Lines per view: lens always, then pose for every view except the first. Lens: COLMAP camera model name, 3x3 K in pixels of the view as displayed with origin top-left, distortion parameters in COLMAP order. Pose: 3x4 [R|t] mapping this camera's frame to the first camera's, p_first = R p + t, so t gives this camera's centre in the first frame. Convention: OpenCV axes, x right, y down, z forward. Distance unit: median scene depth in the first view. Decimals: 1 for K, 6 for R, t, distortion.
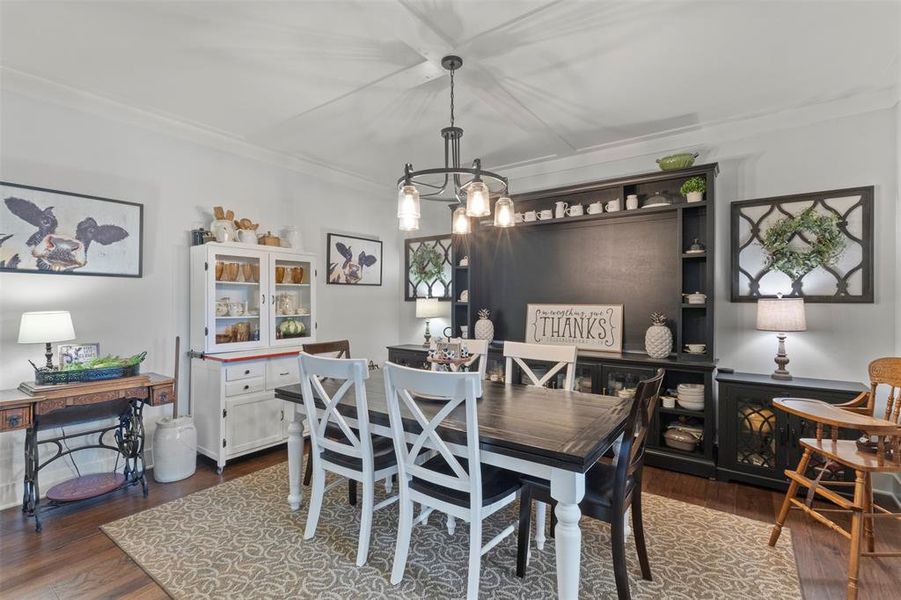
lens RADIAL K [[420.8, 0, 449.2], [0, 420.8, 302.6], [0, 0, 1]] dist [0.002735, 0.000589]
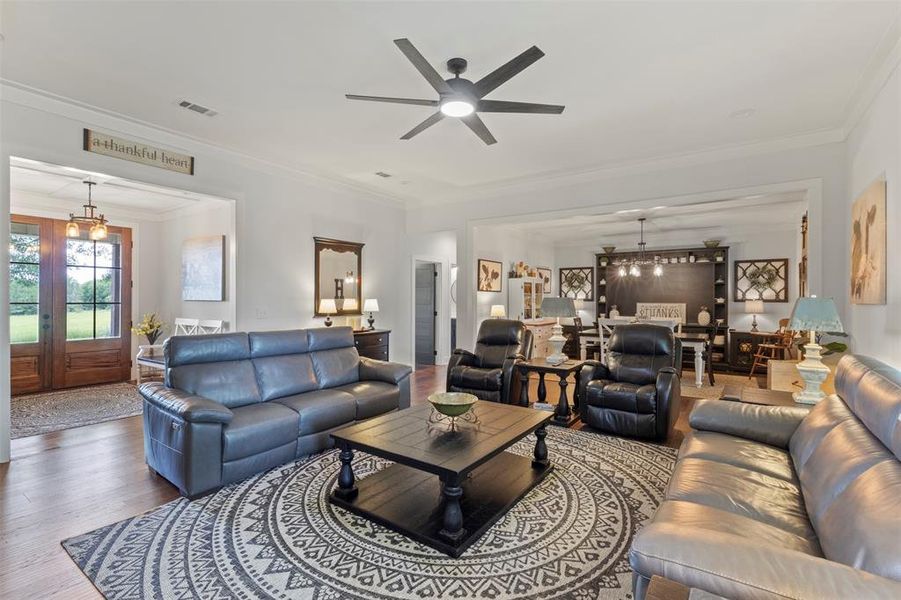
lens RADIAL K [[411.8, 0, 447.2], [0, 411.8, 302.2], [0, 0, 1]] dist [-0.000895, -0.000168]
pose [[0.999964, 0.001044, 0.008437, -1.023806], [-0.001026, 0.999997, -0.002117, 0.007221], [-0.008439, 0.002108, 0.999962, -1.381246]]
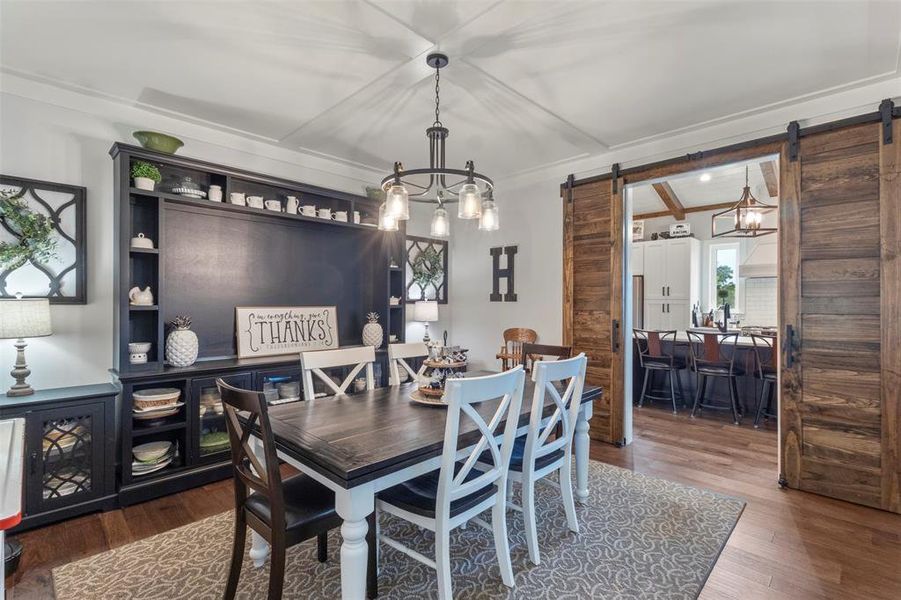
lens RADIAL K [[420.8, 0, 449.2], [0, 420.8, 302.6], [0, 0, 1]] dist [0.002735, 0.000589]
pose [[0.152540, -0.002773, 0.988293, -0.723947], [0.003349, 0.999992, 0.002289, -0.007754], [-0.988292, 0.002960, 0.152548, 0.623058]]
